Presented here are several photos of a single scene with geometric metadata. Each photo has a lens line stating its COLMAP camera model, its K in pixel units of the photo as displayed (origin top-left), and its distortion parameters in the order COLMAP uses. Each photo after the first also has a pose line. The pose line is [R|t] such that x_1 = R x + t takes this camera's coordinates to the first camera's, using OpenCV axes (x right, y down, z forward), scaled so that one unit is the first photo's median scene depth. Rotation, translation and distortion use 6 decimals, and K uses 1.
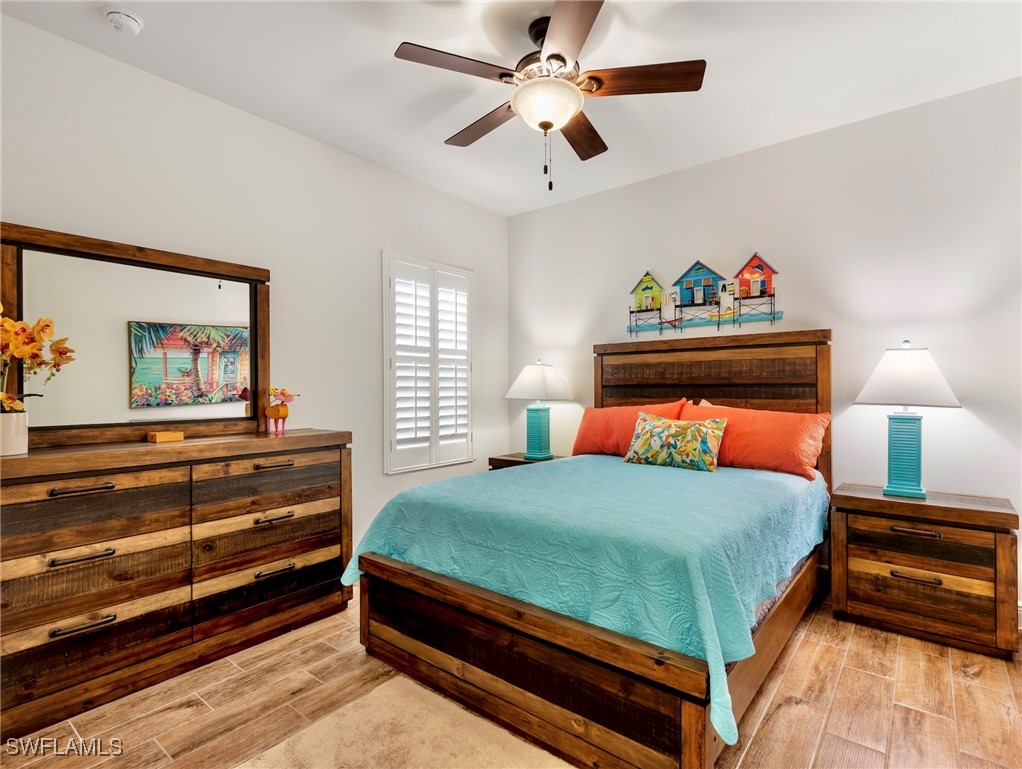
lens RADIAL K [[516.8, 0, 513.3], [0, 516.8, 388.4], [0, 0, 1]] dist [0.013201, -0.001326]
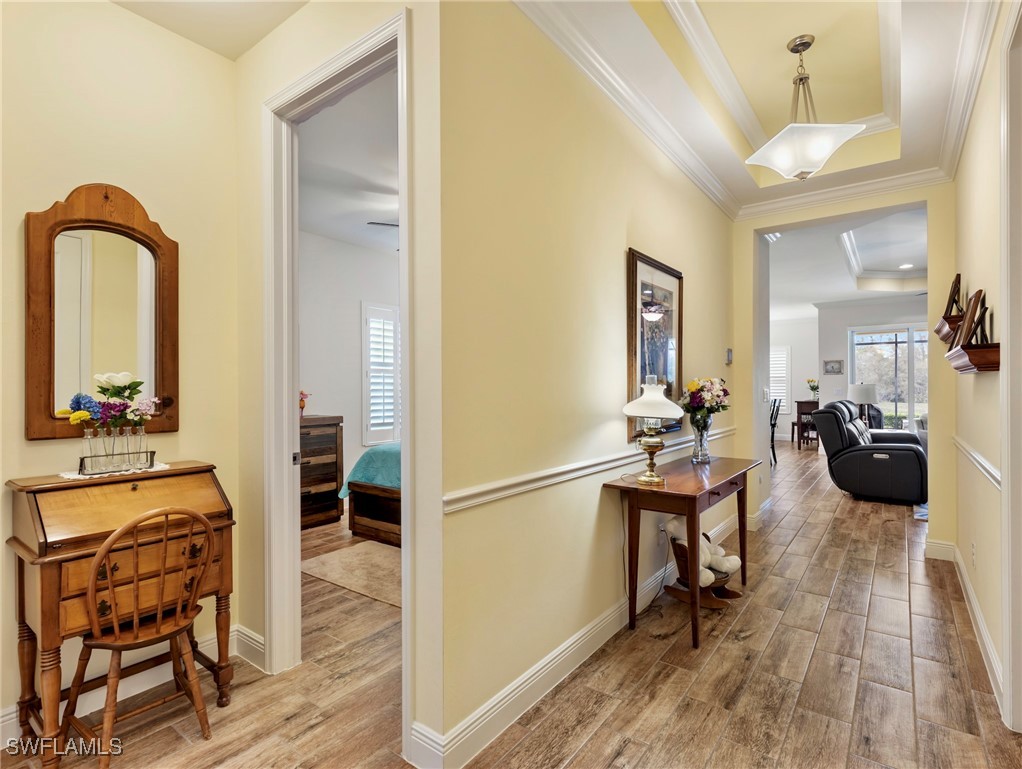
lens RADIAL K [[516.8, 0, 513.3], [0, 516.8, 388.4], [0, 0, 1]] dist [0.013201, -0.001326]
pose [[0.999394, -0.000961, 0.034781, 0.190131], [0.001003, 0.999999, -0.001187, -0.004503], [-0.034780, 0.001221, 0.999394, -0.726312]]
